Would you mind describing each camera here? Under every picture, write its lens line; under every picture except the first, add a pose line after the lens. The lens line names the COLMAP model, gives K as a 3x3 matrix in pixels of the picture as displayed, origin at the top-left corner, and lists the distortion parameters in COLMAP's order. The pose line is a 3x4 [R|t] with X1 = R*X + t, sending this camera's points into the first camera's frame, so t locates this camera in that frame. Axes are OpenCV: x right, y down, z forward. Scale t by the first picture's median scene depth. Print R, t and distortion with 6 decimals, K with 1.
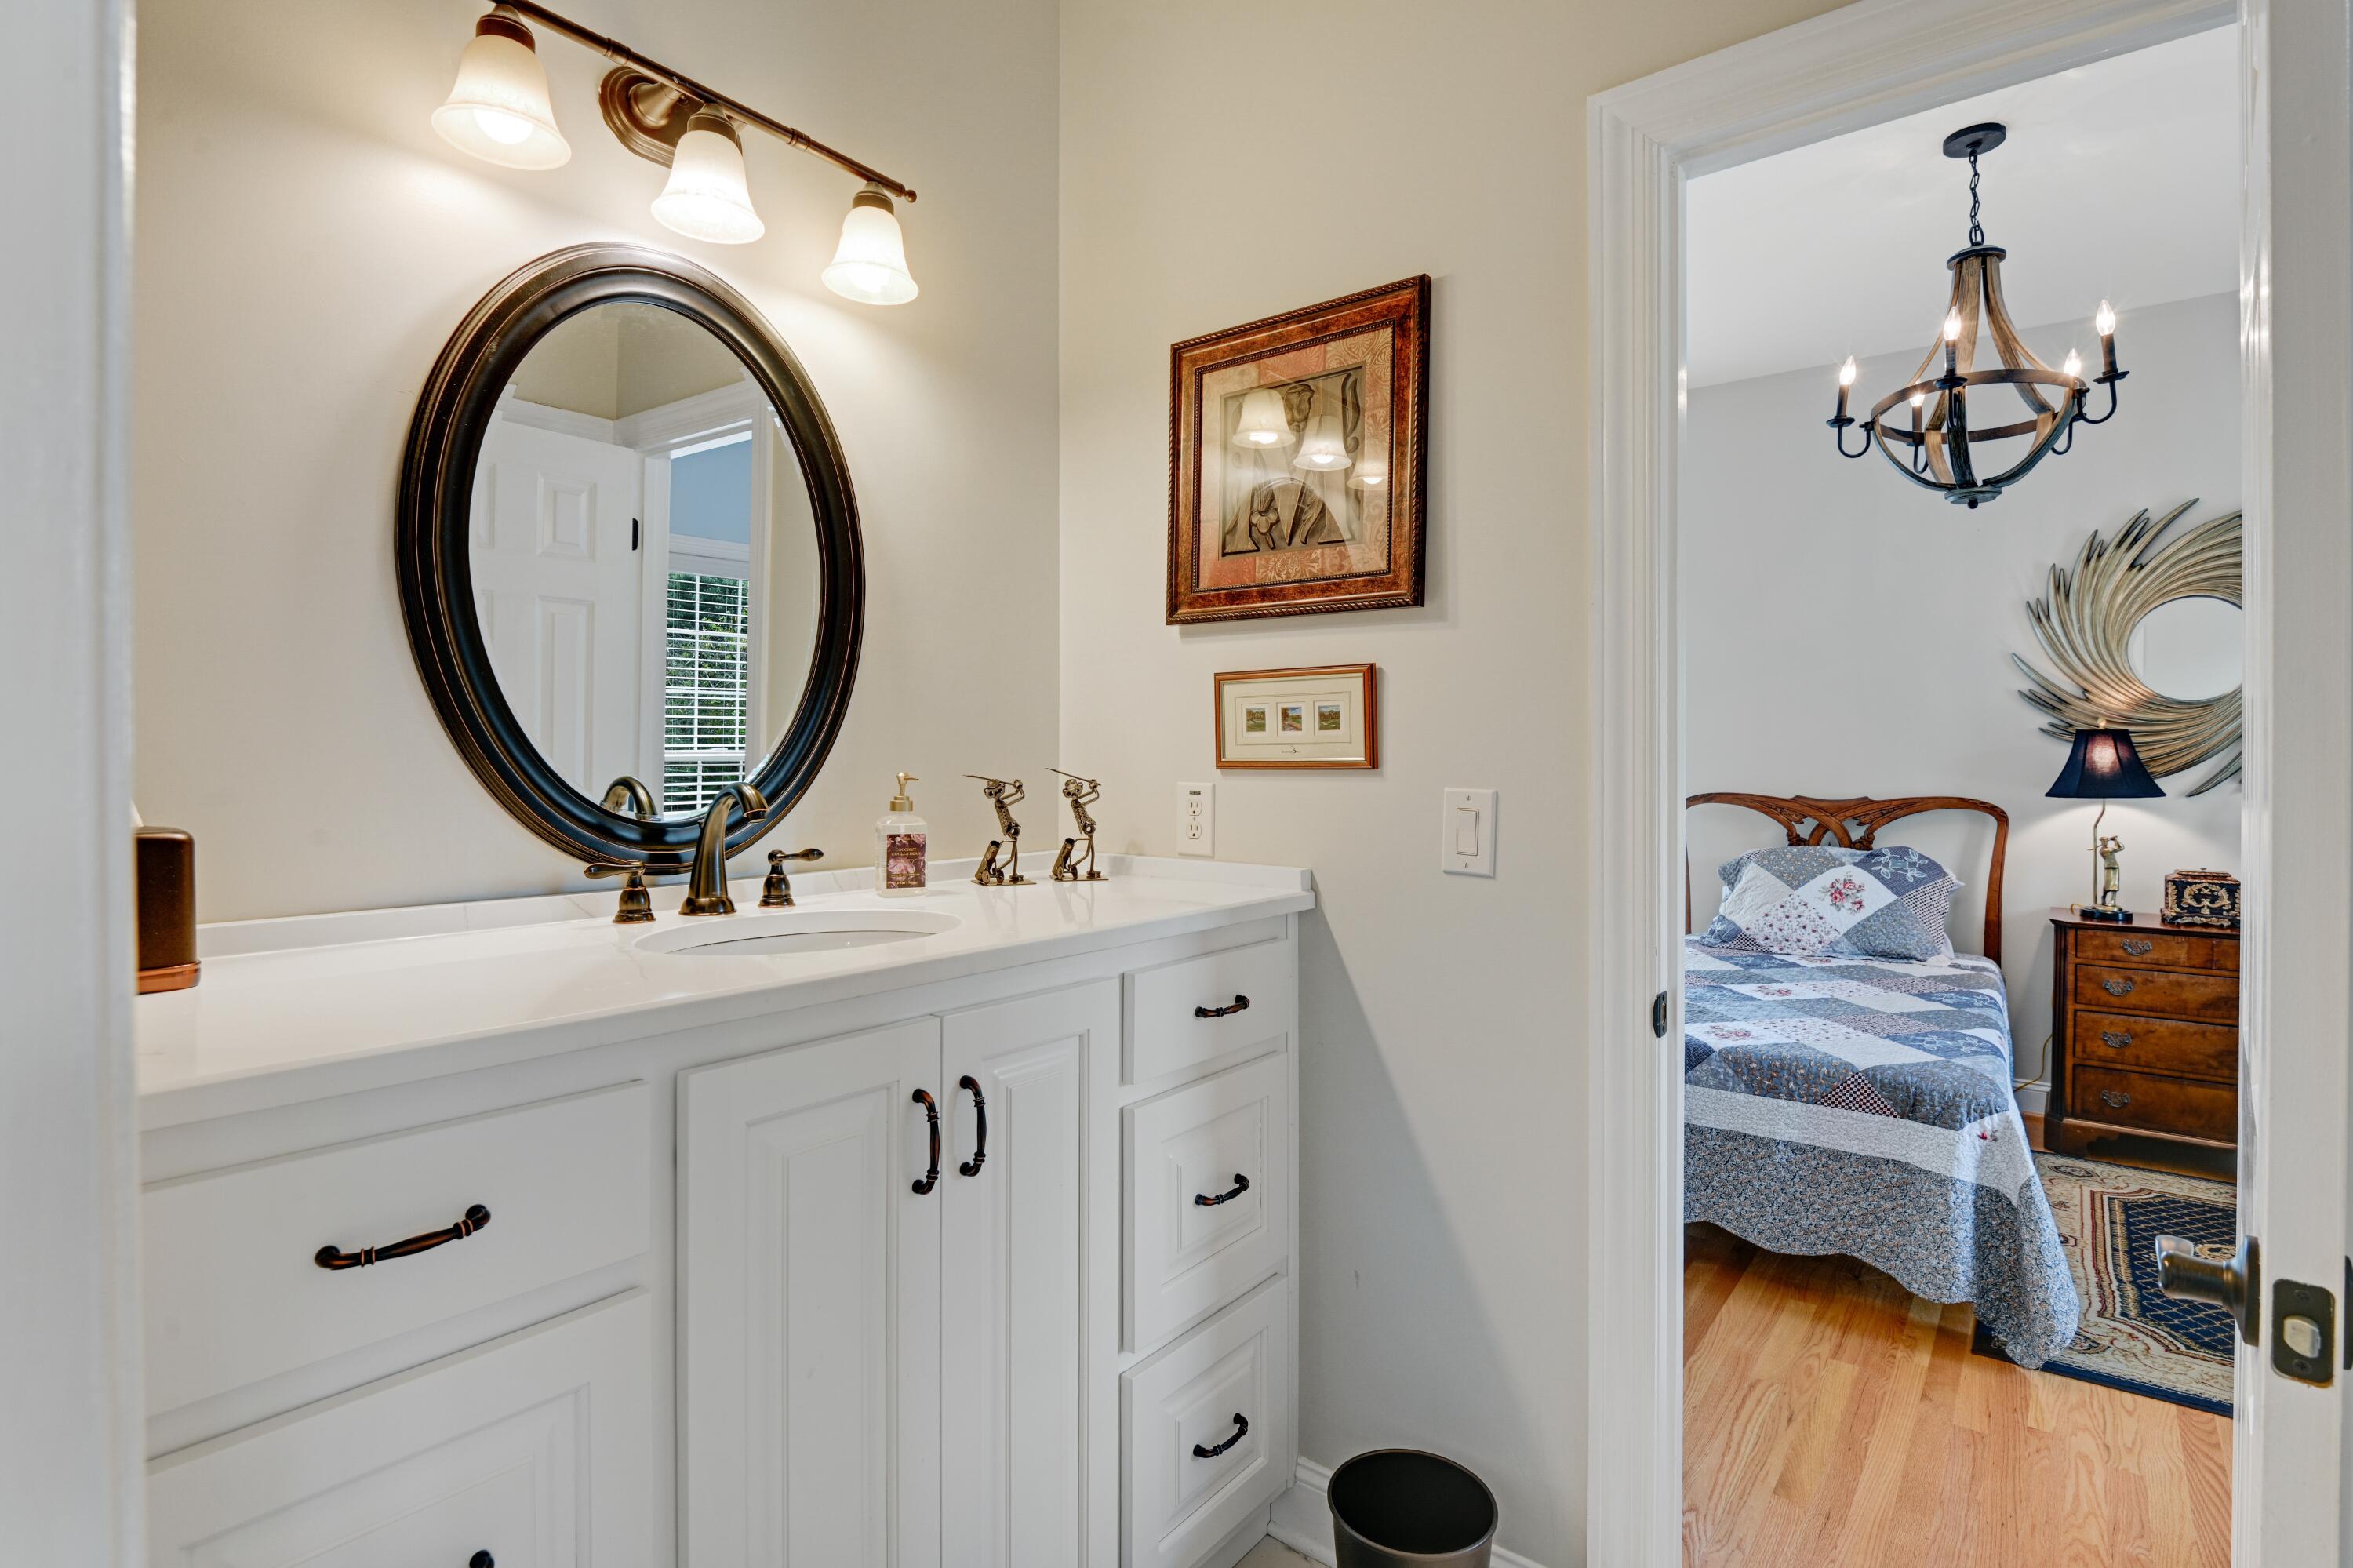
lens RADIAL K [[1219.0, 0, 1168.3], [0, 1219.0, 756.8], [0, 0, 1]] dist [-0.003052, -0.000550]
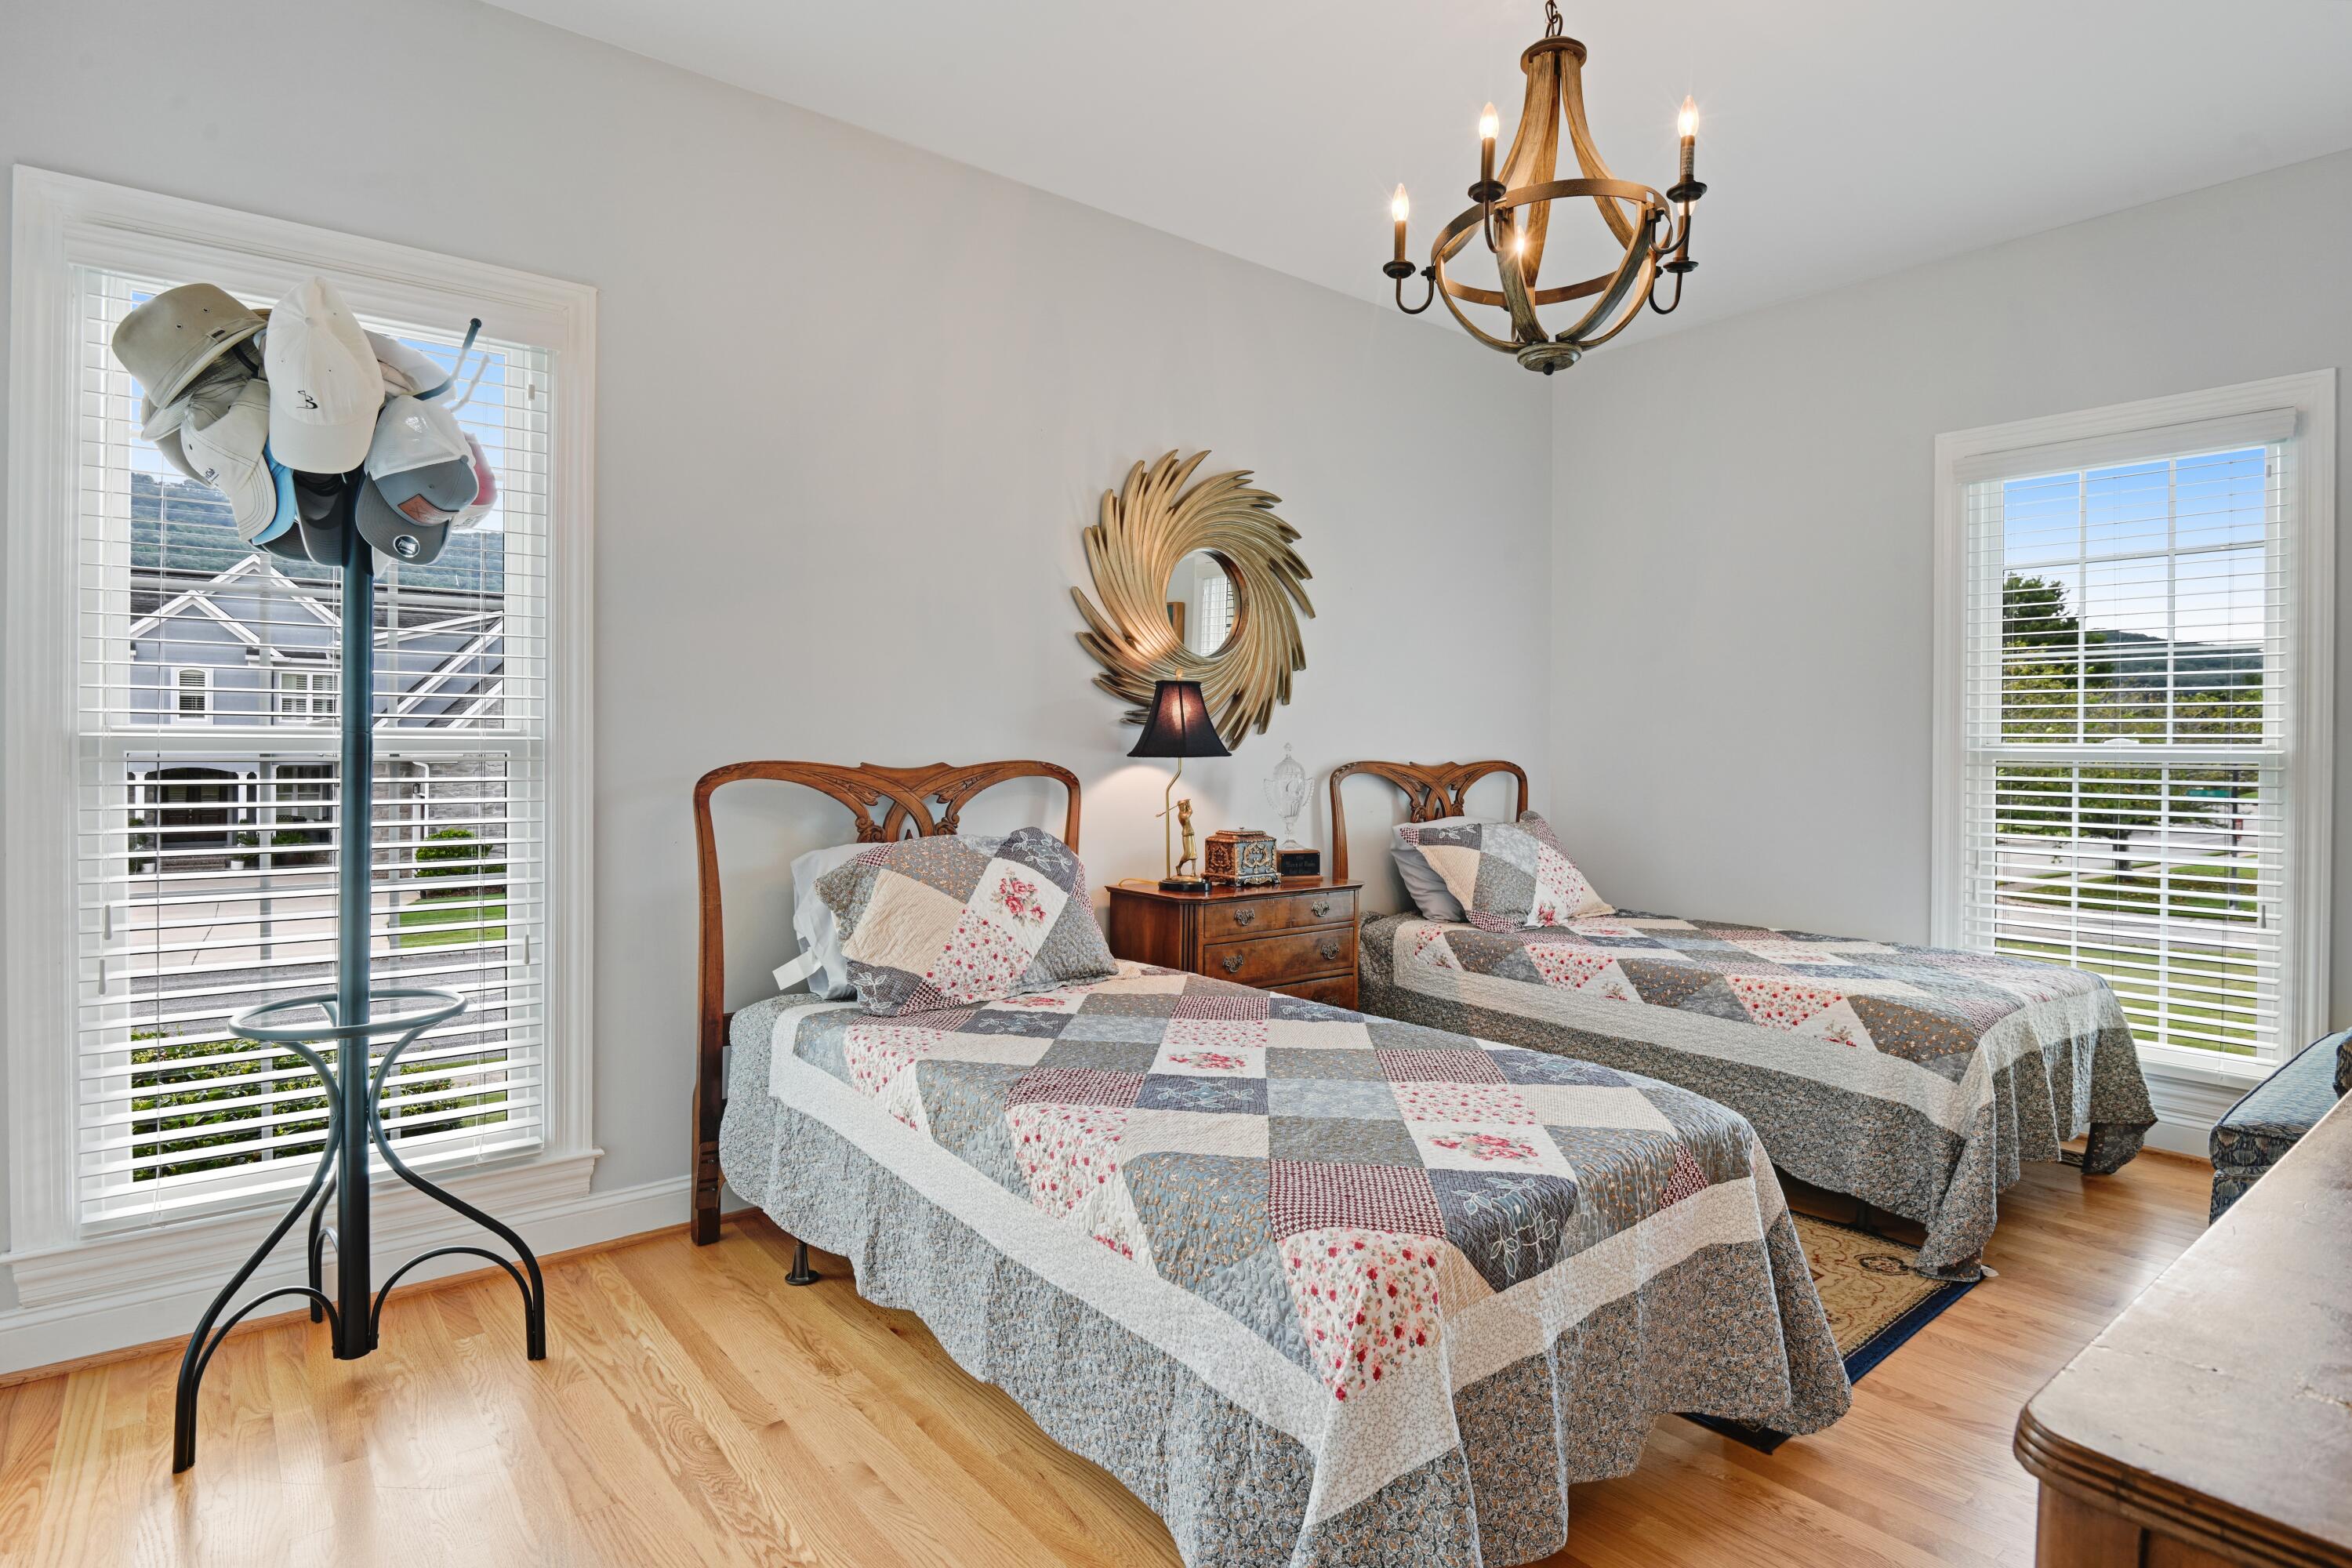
lens RADIAL K [[1218.4, 0, 1167.9], [0, 1218.4, 756.8], [0, 0, 1]] dist [-0.003052, -0.000550]
pose [[0.204012, -0.007565, 0.978939, -0.115018], [-0.000719, 0.999969, 0.007878, 0.026291], [-0.978968, -0.002311, 0.204000, 0.808725]]
